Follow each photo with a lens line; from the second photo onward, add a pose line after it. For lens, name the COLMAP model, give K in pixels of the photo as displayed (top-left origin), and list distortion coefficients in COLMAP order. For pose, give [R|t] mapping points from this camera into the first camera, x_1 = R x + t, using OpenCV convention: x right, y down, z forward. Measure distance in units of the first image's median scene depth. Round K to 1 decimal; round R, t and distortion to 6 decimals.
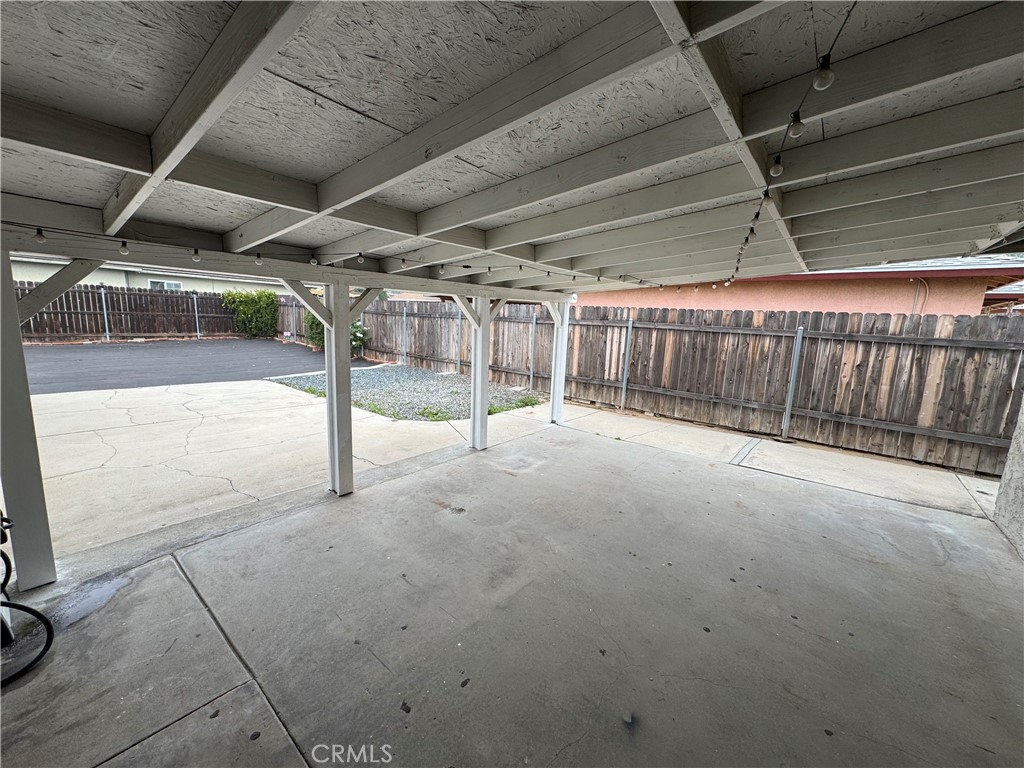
lens RADIAL K [[409.0, 0, 513.7], [0, 409.0, 381.5], [0, 0, 1]] dist [-0.008661, 0.002062]
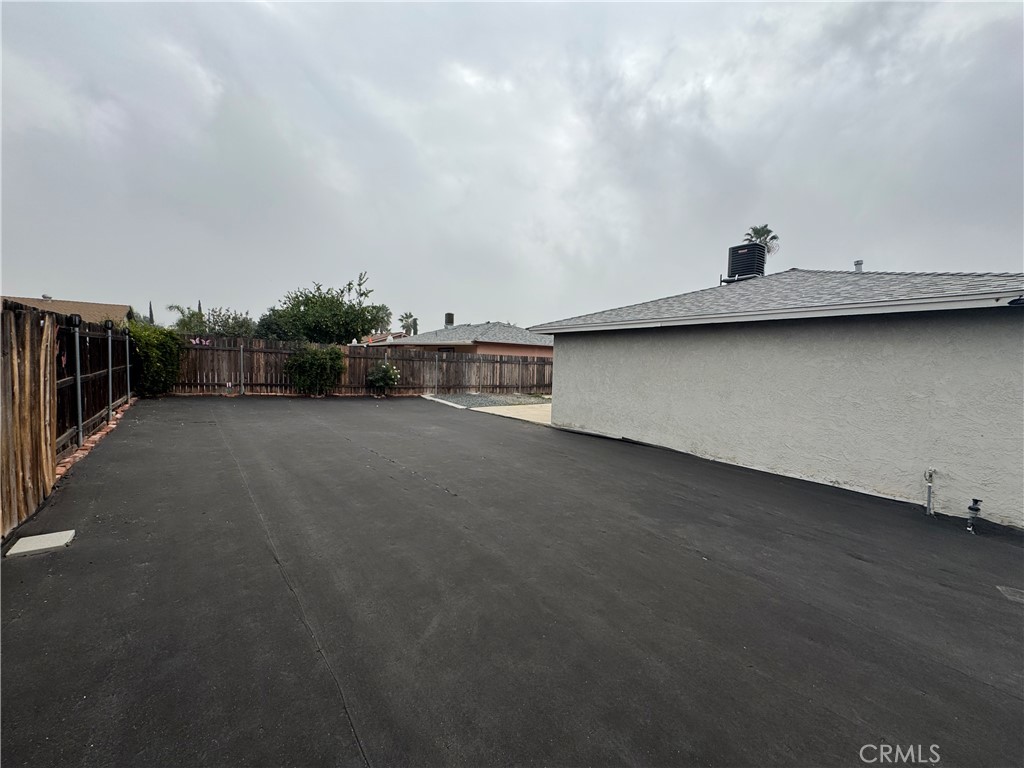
lens RADIAL K [[409.0, 0, 508.4], [0, 409.0, 374.6], [0, 0, 1]] dist [-0.008661, 0.002062]
pose [[0.238278, -0.064610, 0.969045, -3.119850], [0.130048, 0.990921, 0.034091, -0.241745], [-0.962450, 0.117899, 0.244518, 0.722061]]
